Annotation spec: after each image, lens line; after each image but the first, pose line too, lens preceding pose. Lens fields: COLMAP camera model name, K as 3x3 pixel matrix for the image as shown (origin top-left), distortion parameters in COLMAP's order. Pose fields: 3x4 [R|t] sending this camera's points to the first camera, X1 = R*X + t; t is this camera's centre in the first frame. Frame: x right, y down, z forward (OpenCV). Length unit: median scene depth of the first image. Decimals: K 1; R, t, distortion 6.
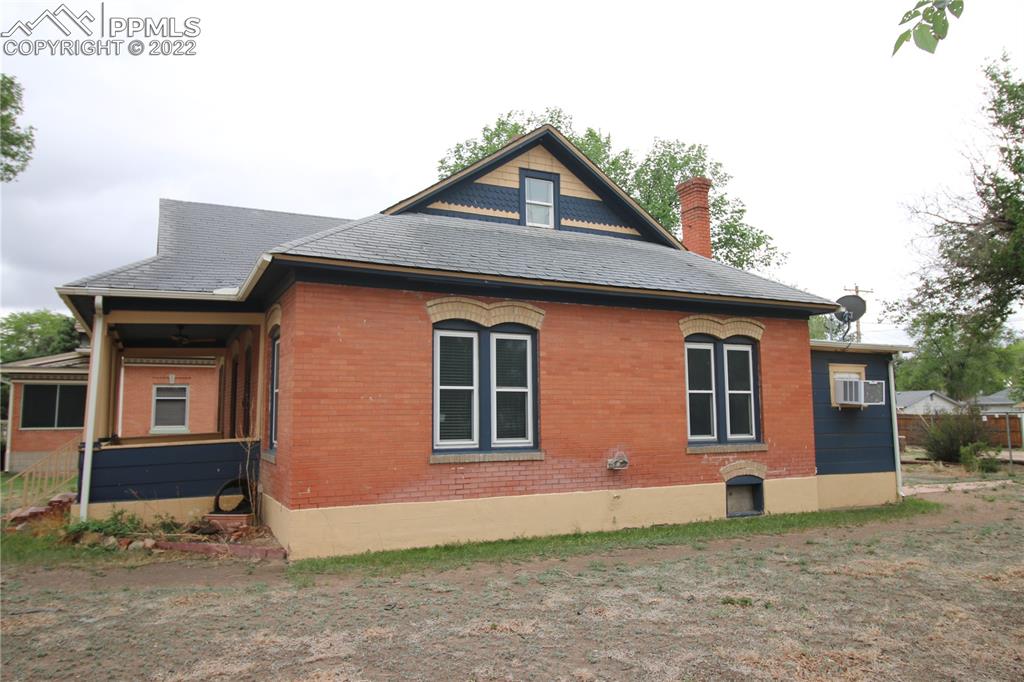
lens RADIAL K [[718.0, 0, 513.8], [0, 718.0, 342.1], [0, 0, 1]] dist [-0.003458, 0.001383]
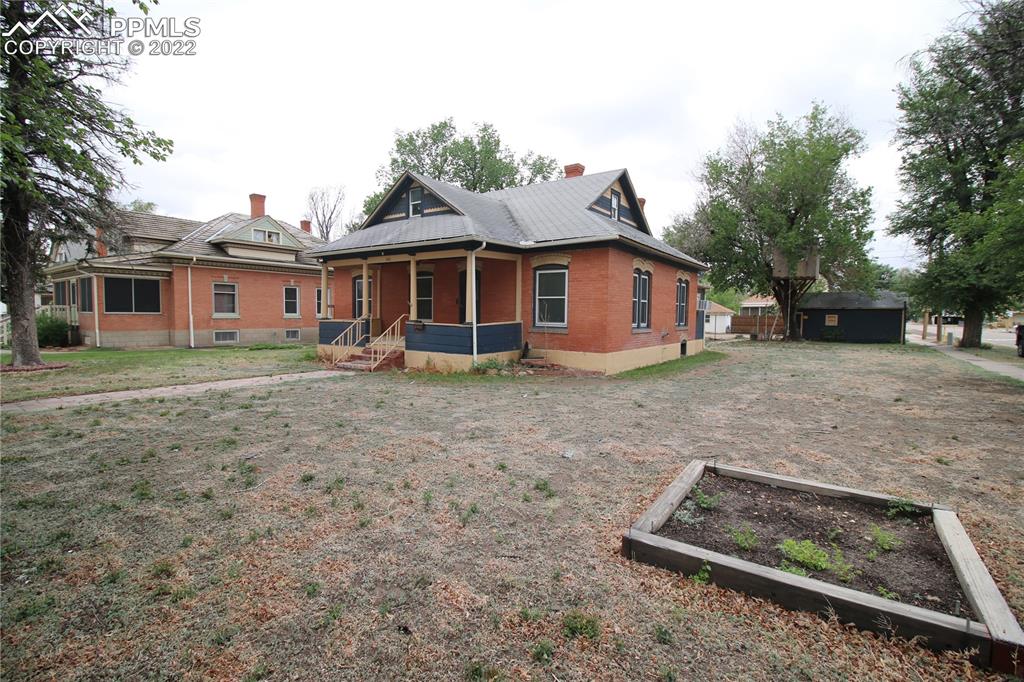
lens RADIAL K [[470.3, 0, 515.2], [0, 470.3, 342.7], [0, 0, 1]] dist [-0.002775, -0.009395]
pose [[0.884205, -0.007683, 0.467037, -0.771039], [-0.069903, 0.986428, 0.148568, 0.003563], [-0.461840, -0.164012, 0.871667, -0.079117]]
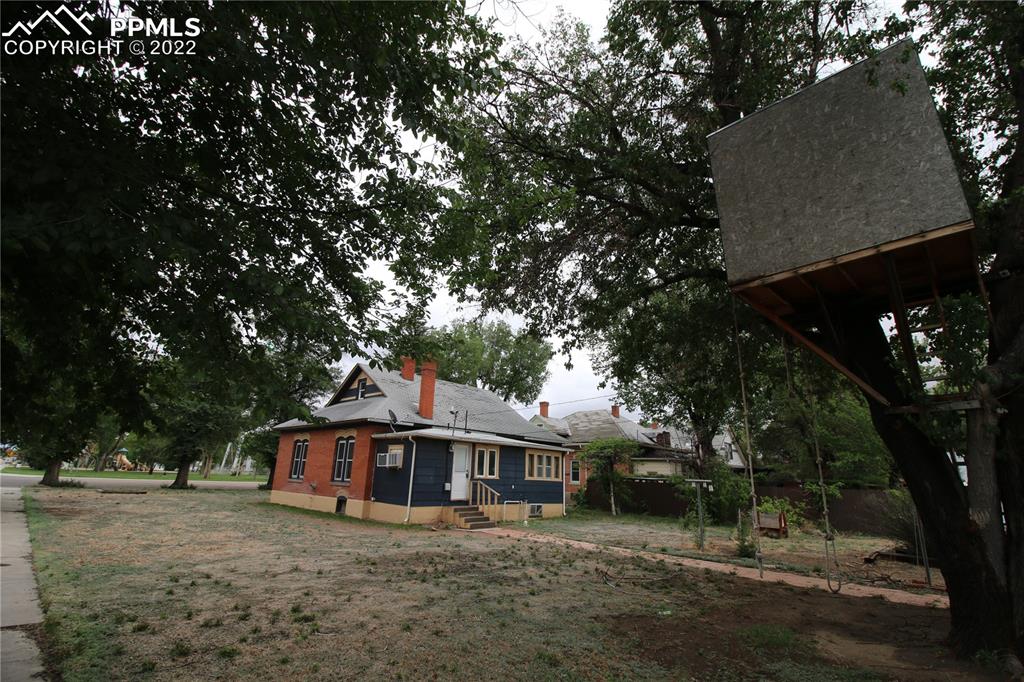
lens RADIAL K [[470.3, 0, 508.8], [0, 470.3, 338.6], [0, 0, 1]] dist [-0.002775, -0.009395]
pose [[0.305856, -0.252208, -0.918065, 1.794312], [0.061760, 0.967500, -0.245213, 0.083818], [0.950072, 0.018300, 0.311493, 0.896550]]
